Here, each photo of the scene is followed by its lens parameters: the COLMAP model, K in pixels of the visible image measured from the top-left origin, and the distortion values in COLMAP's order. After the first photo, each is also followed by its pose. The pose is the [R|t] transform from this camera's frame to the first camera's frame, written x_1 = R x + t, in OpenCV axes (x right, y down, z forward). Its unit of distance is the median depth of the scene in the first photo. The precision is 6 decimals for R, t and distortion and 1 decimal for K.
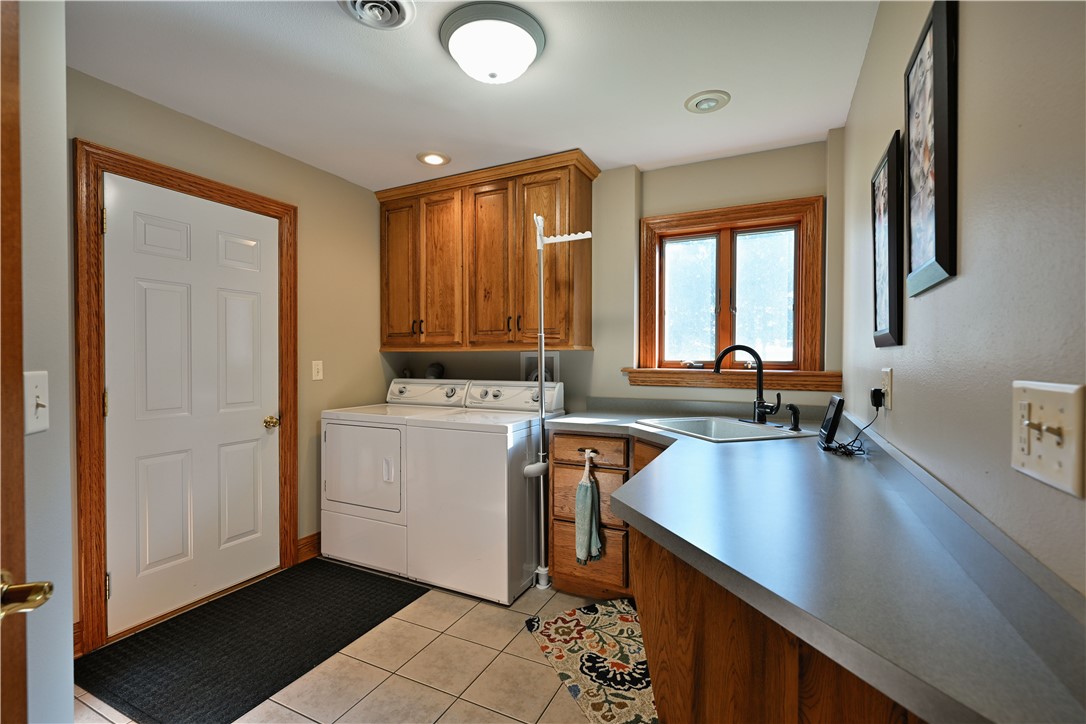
lens RADIAL K [[480.1, 0, 539.9], [0, 480.1, 363.1], [0, 0, 1]] dist [0.000433, 0.000200]
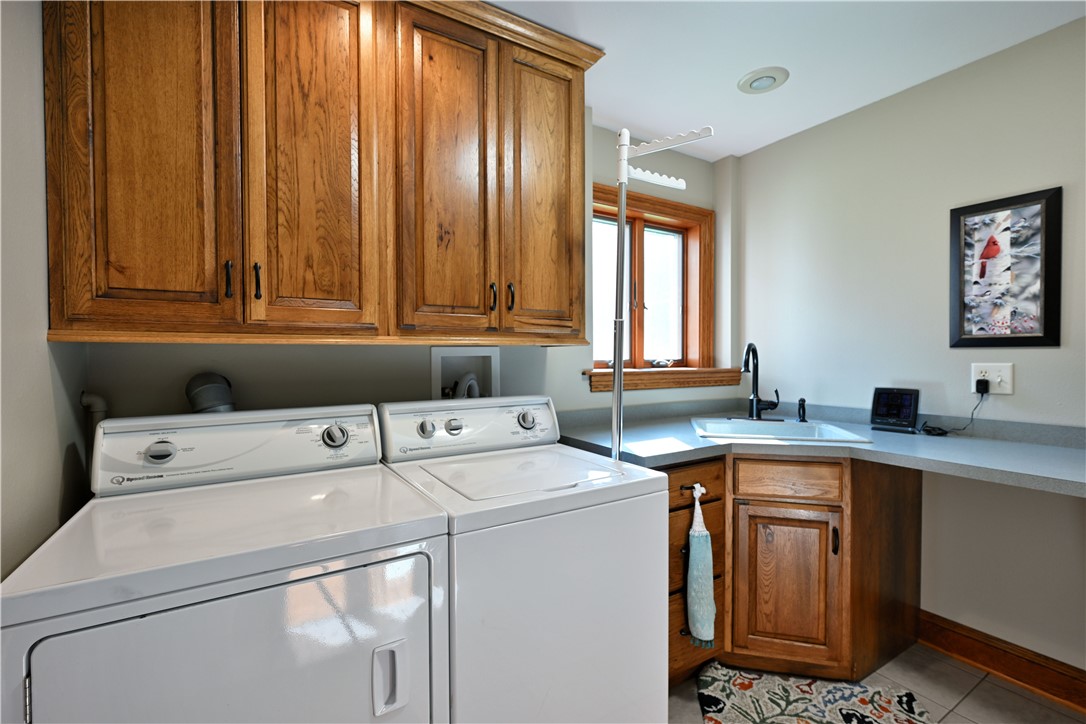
lens RADIAL K [[480.1, 0, 539.9], [0, 480.1, 363.1], [0, 0, 1]] dist [0.000433, 0.000200]
pose [[0.529008, -0.015626, 0.848473, -0.478375], [0.014582, 0.999850, 0.009321, -0.008666], [-0.848492, 0.007442, 0.529157, 0.619395]]
